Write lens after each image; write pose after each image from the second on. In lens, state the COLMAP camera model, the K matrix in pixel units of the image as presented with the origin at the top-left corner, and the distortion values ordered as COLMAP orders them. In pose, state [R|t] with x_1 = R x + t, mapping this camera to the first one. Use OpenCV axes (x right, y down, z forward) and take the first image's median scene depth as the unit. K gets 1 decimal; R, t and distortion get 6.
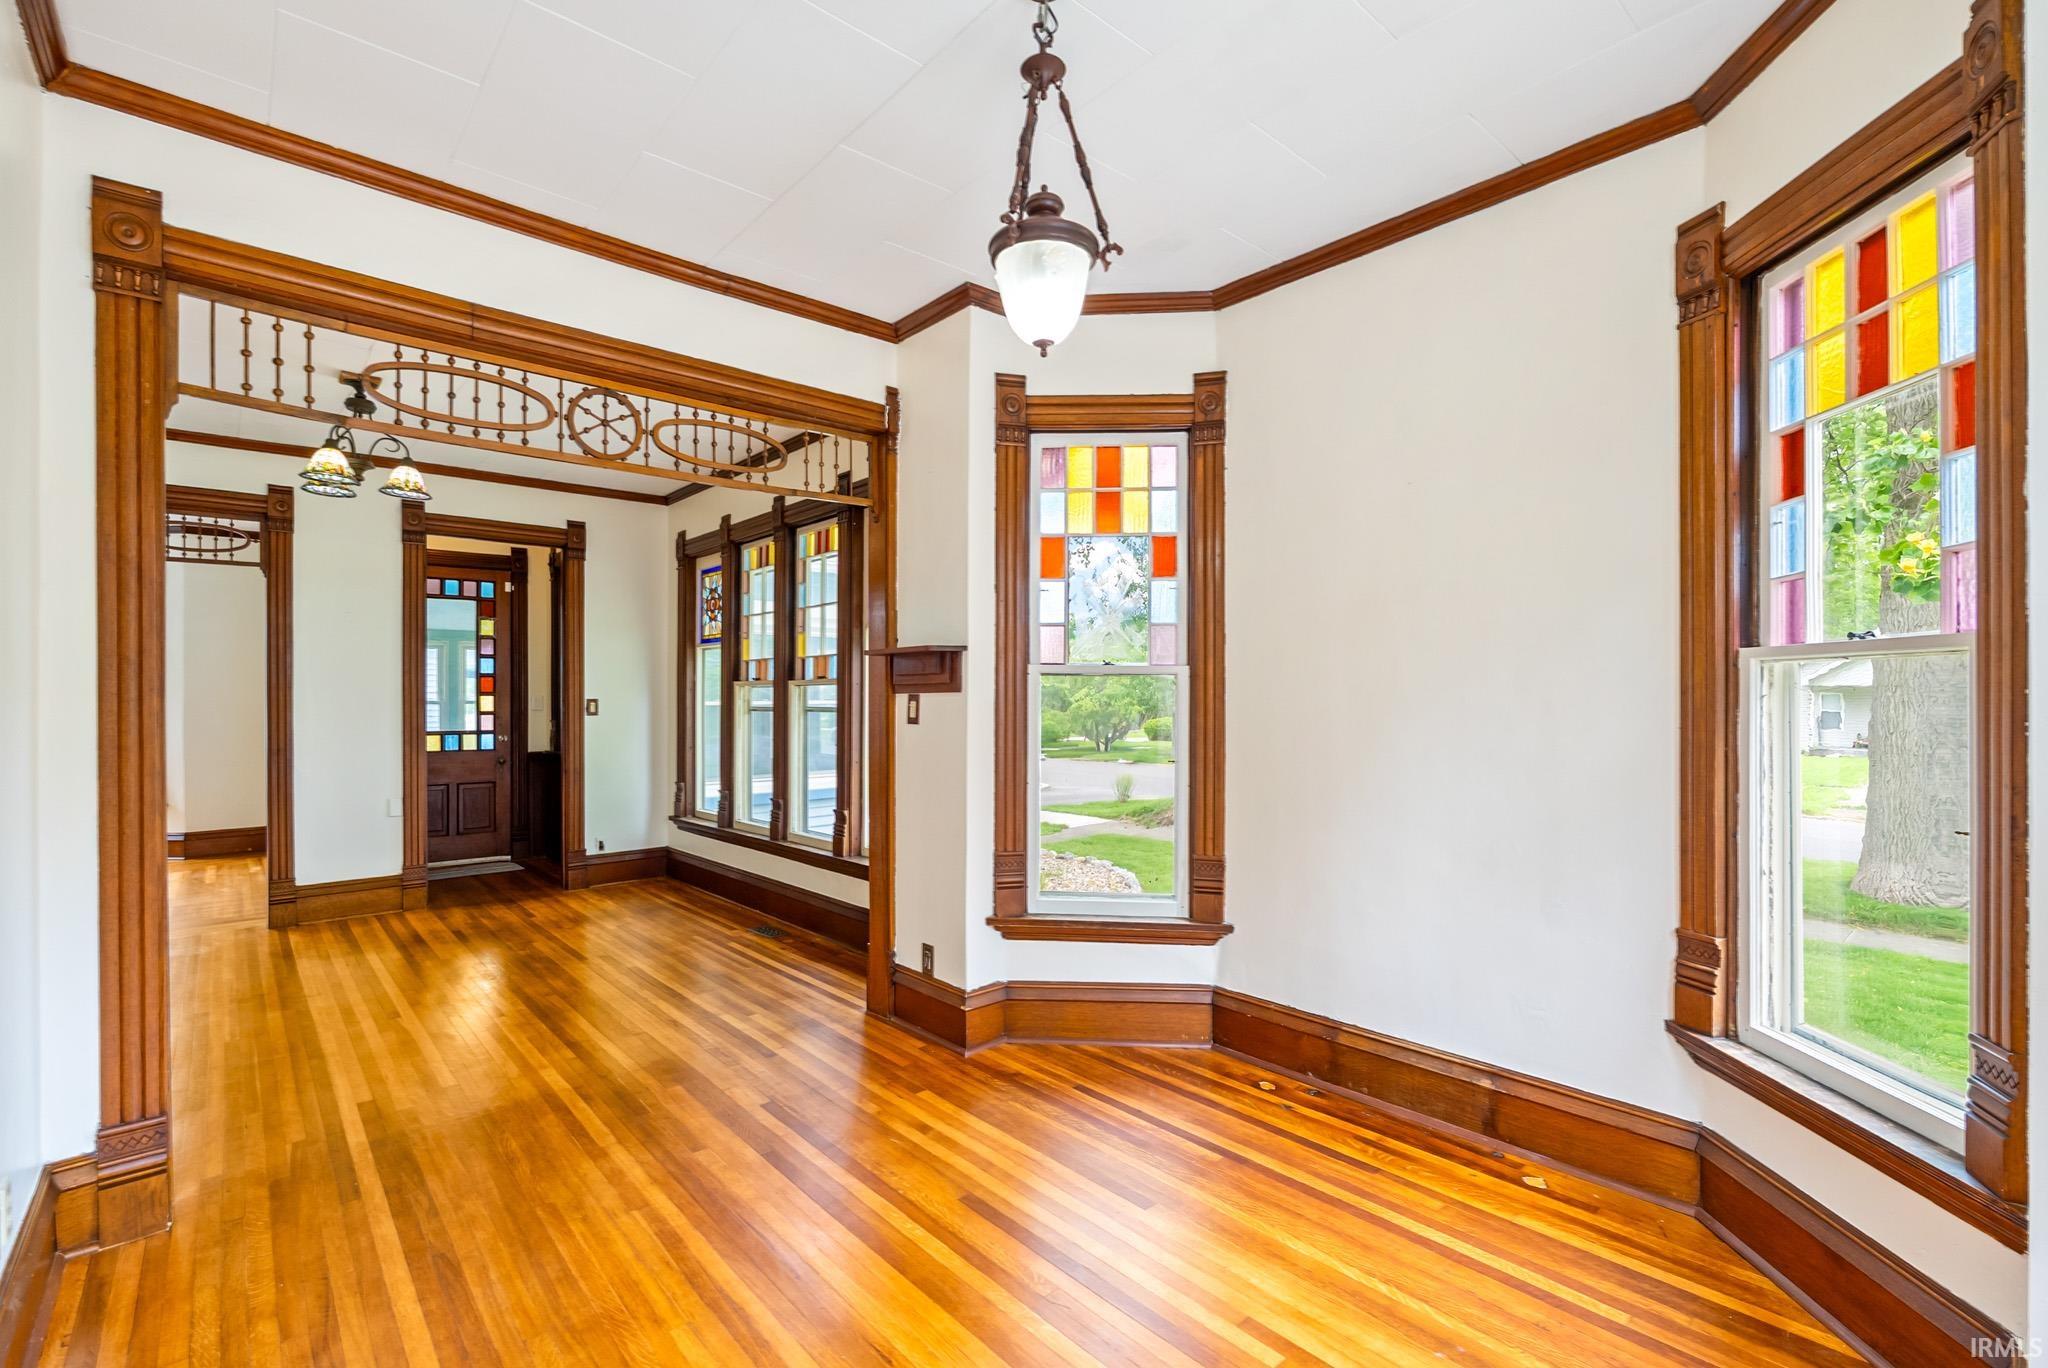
lens RADIAL K [[904.1, 0, 1013.5], [0, 904.1, 694.9], [0, 0, 1]] dist [-0.005842, 0.001060]
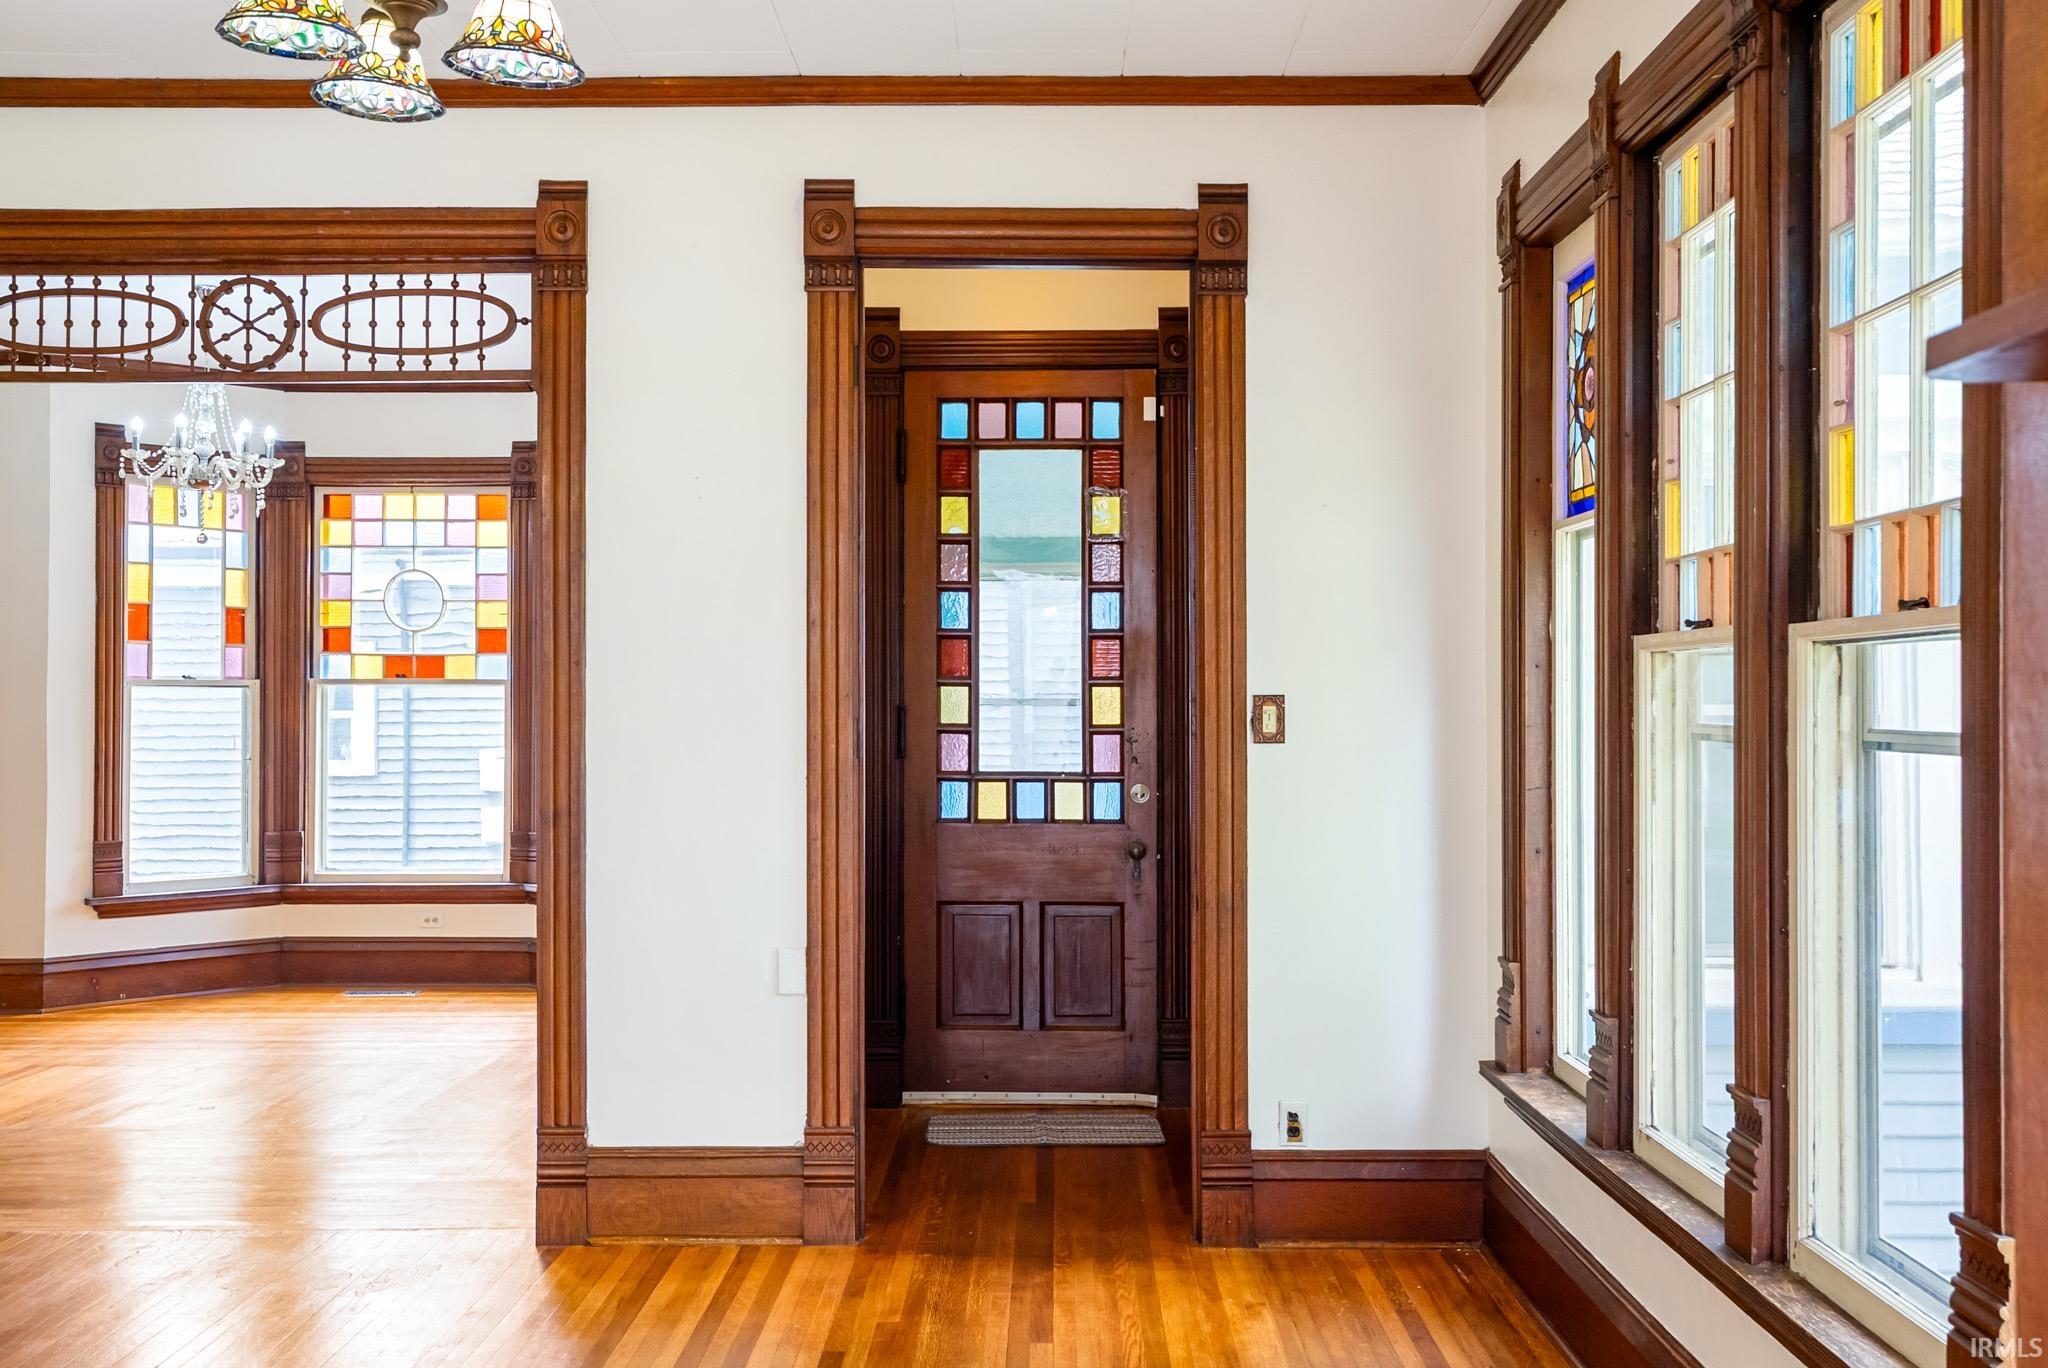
lens RADIAL K [[1971.2, 0, 1036.7], [0, 1971.2, 664.7], [0, 0, 1]] dist [0.017046, 0.000000]
pose [[0.752672, -0.006996, -0.658358, -0.038587], [0.000037, 0.999944, -0.010584, 0.000934], [0.658395, 0.007941, 0.752631, 0.376068]]
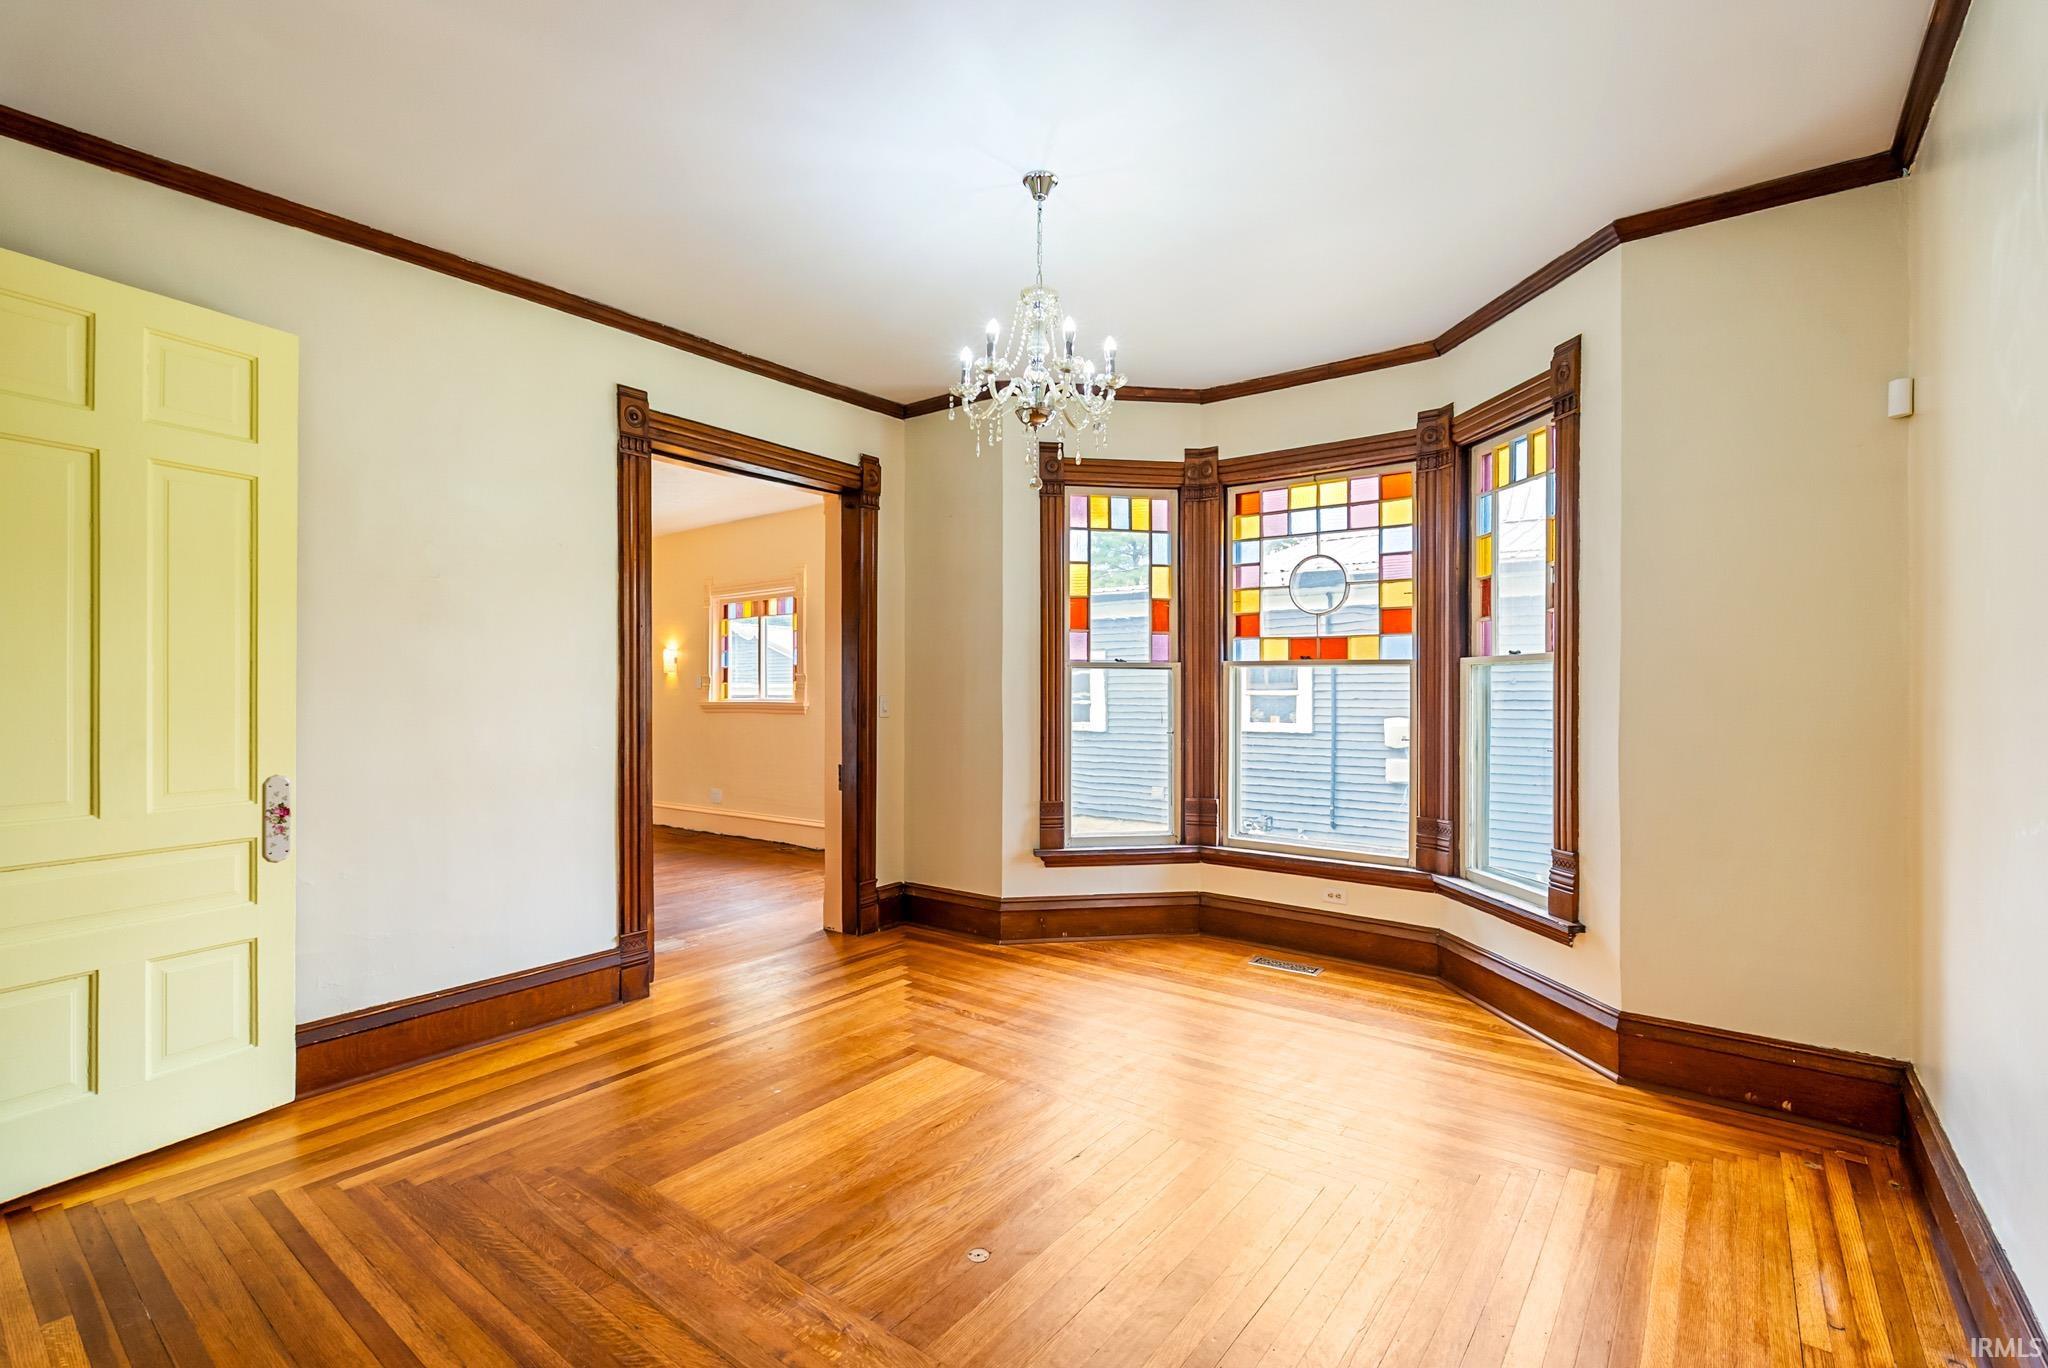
lens RADIAL K [[904.1, 0, 1001.6], [0, 904.1, 687.1], [0, 0, 1]] dist [-0.005842, 0.001060]
pose [[0.168130, 0.010585, -0.985708, -0.524206], [0.003923, 0.999927, 0.011407, 0.006016], [0.985757, -0.005785, 0.168076, 0.697435]]
